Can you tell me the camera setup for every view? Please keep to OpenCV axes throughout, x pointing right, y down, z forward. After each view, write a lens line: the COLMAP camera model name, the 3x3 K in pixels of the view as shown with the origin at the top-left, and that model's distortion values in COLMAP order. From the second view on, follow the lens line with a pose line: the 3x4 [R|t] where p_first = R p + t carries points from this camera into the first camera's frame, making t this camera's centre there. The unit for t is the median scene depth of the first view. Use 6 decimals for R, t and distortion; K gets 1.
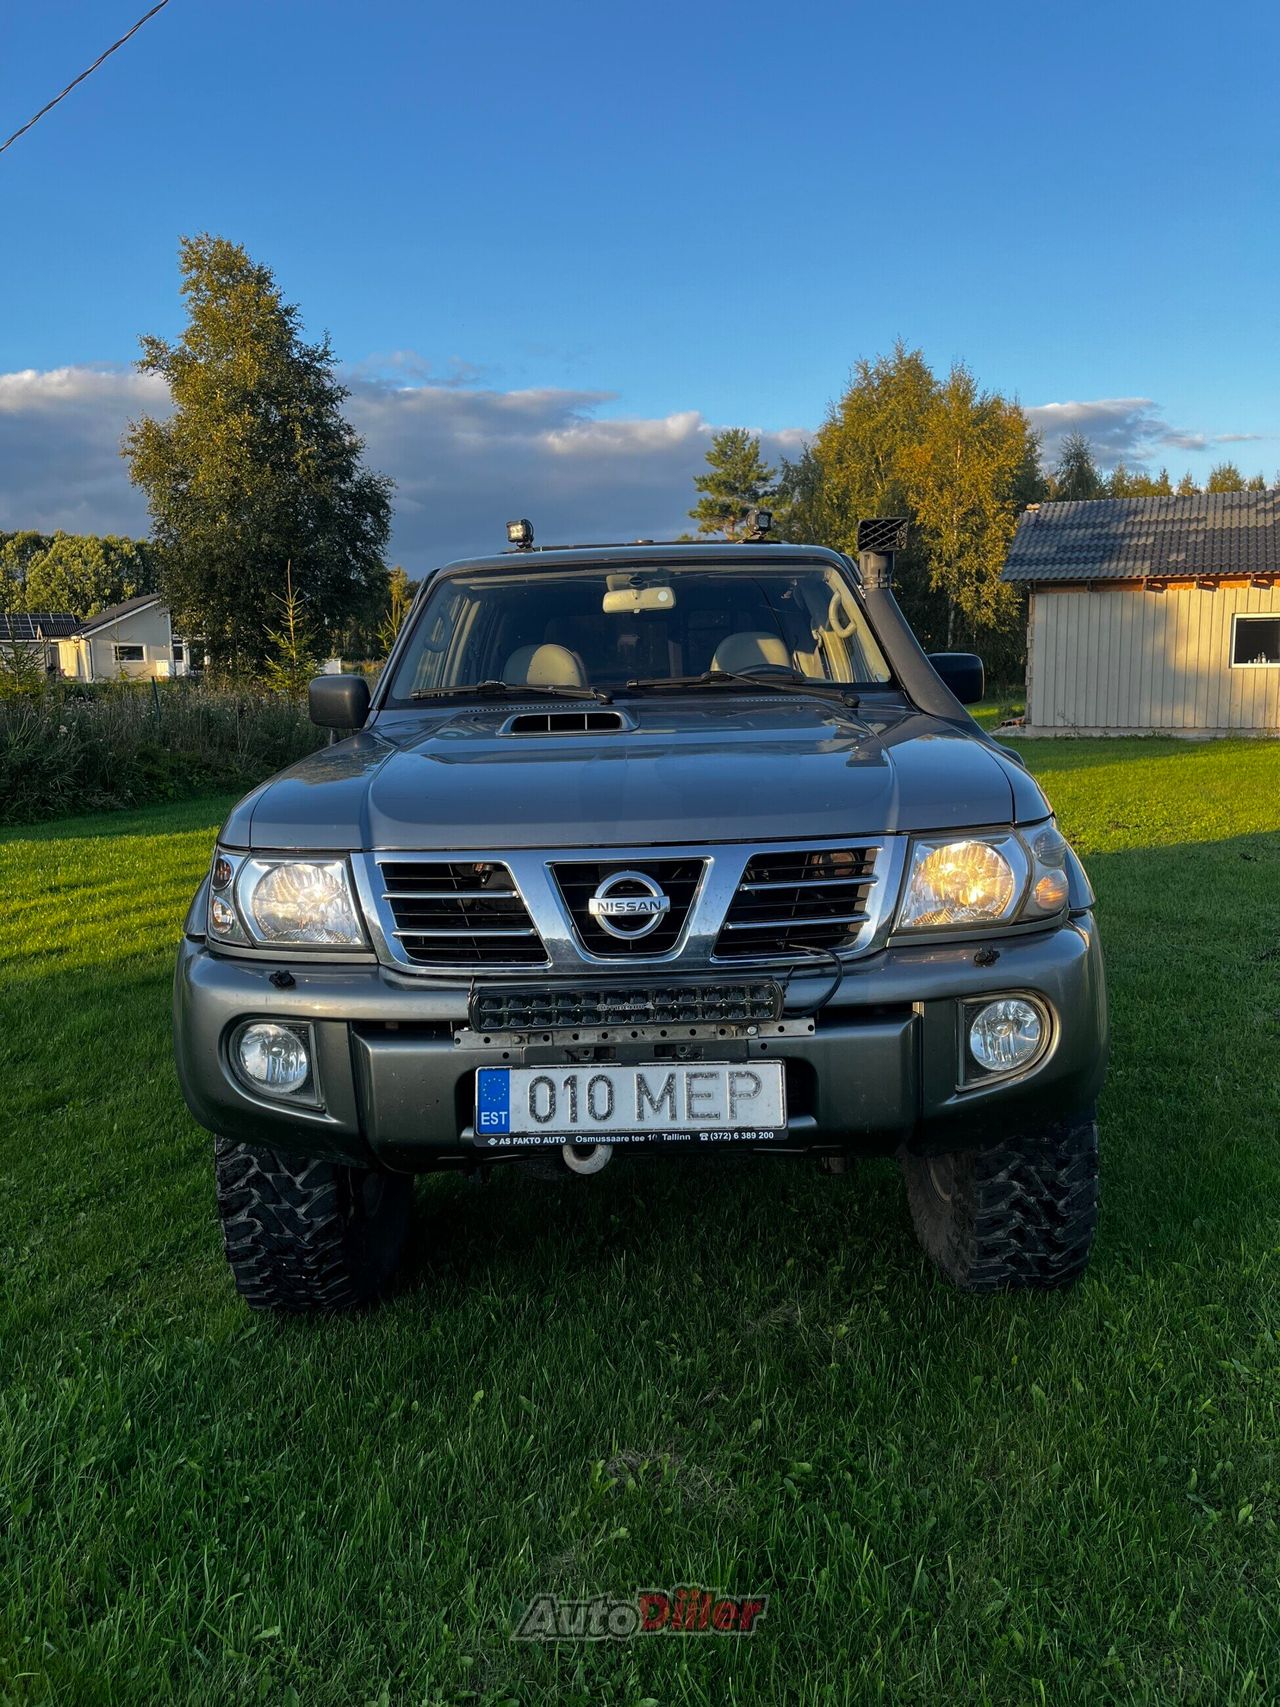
lens RADIAL K [[1287.3, 0, 640.0], [0, 1287.3, 853.5], [0, 0, 1]] dist [0.023271, 0.001561]
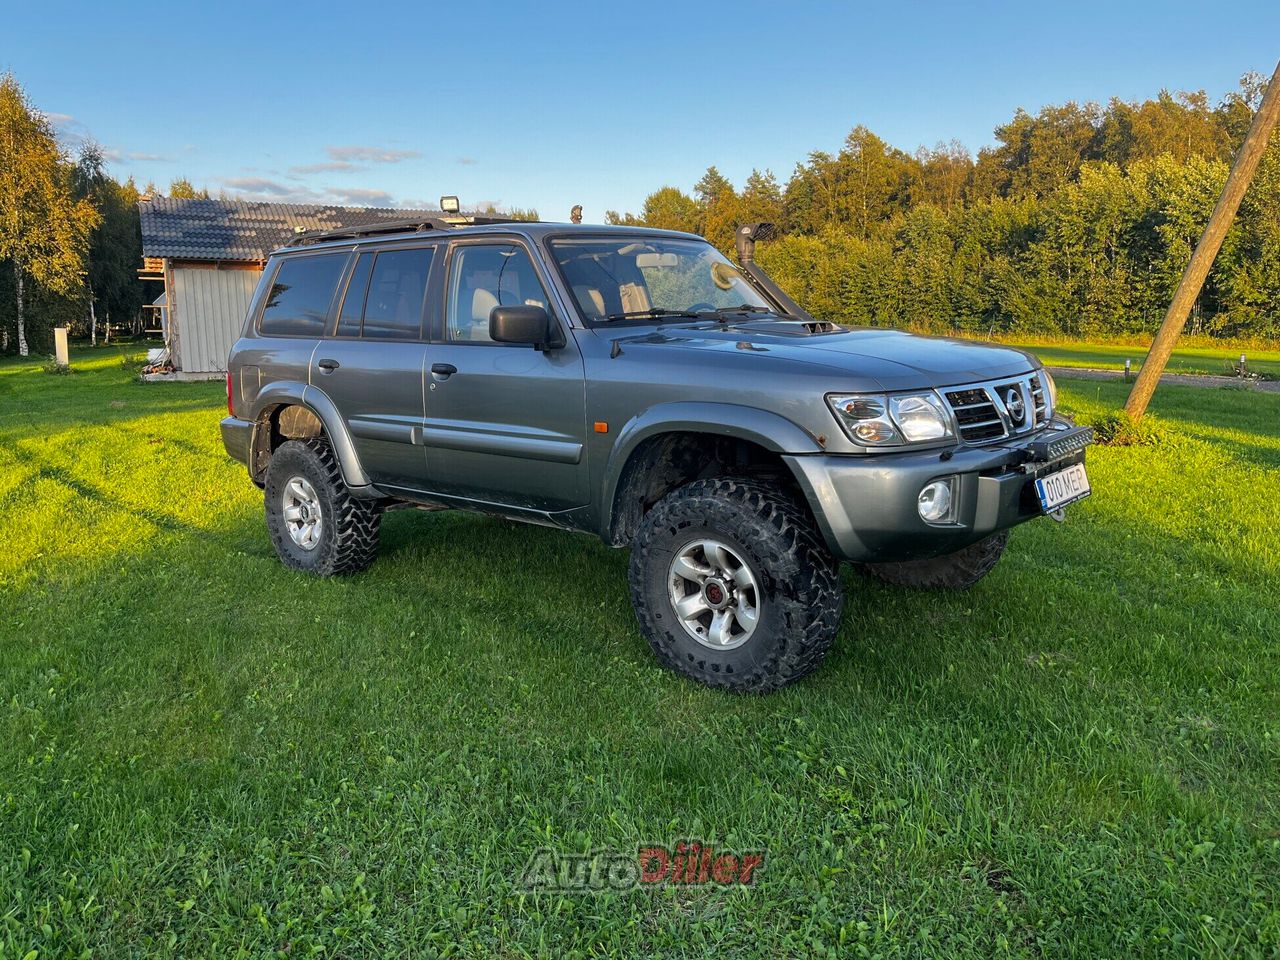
lens RADIAL K [[965.3, 0, 640.0], [0, 965.3, 480.0], [0, 0, 1]] dist [0.023271, 0.001561]
pose [[0.646291, -0.115722, 0.754265, -0.119262], [0.109765, 0.992253, 0.058184, 0.000194], [-0.755155, 0.045188, 0.653987, 0.031411]]
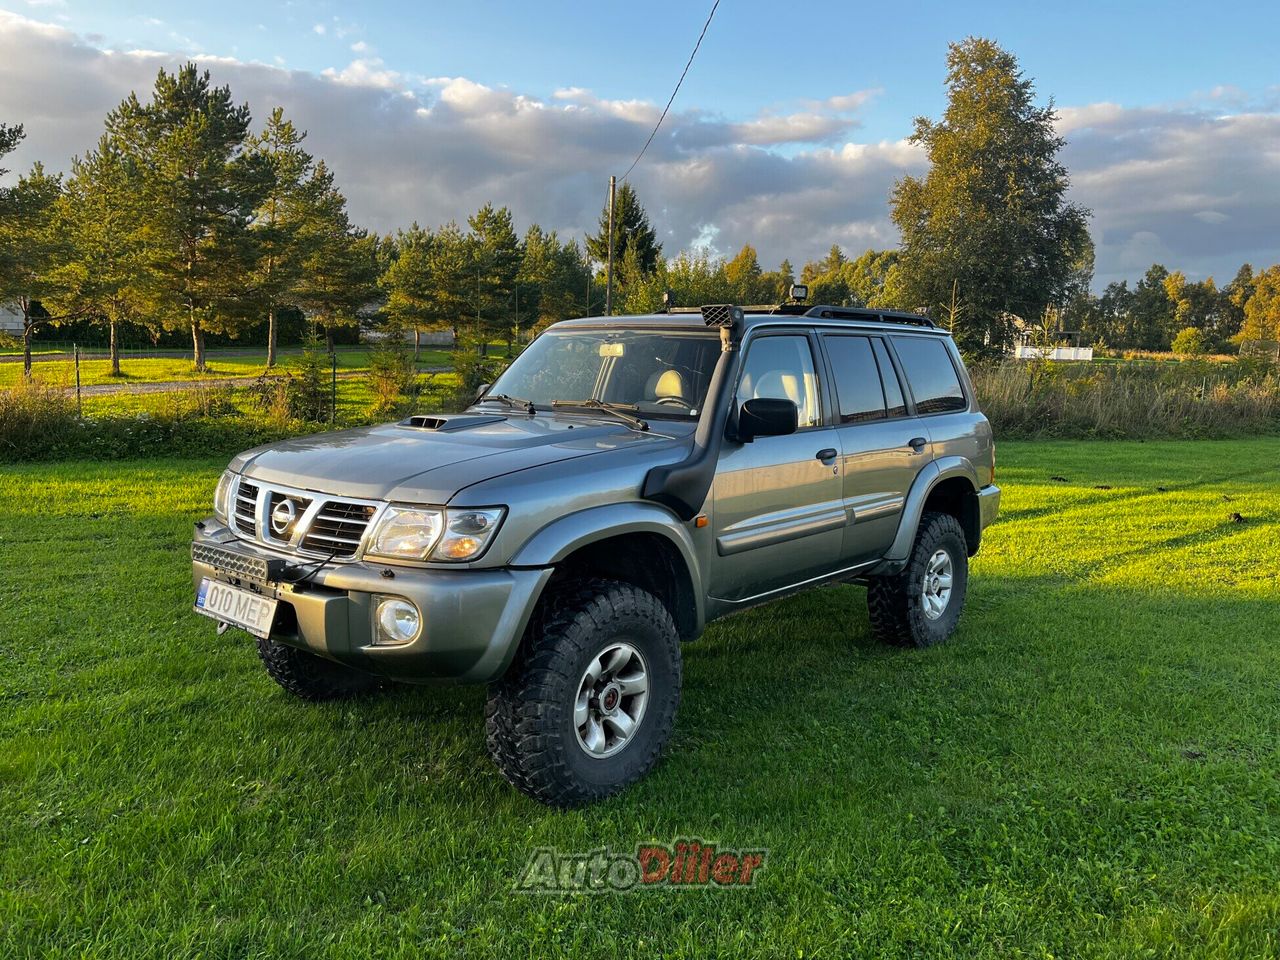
lens RADIAL K [[965.3, 0, 640.0], [0, 965.3, 480.0], [0, 0, 1]] dist [0.023271, 0.001561]
pose [[0.768410, 0.125706, -0.627490, 0.101452], [-0.130125, 0.990725, 0.039126, -0.011127], [0.626589, 0.051587, 0.777641, 0.011485]]
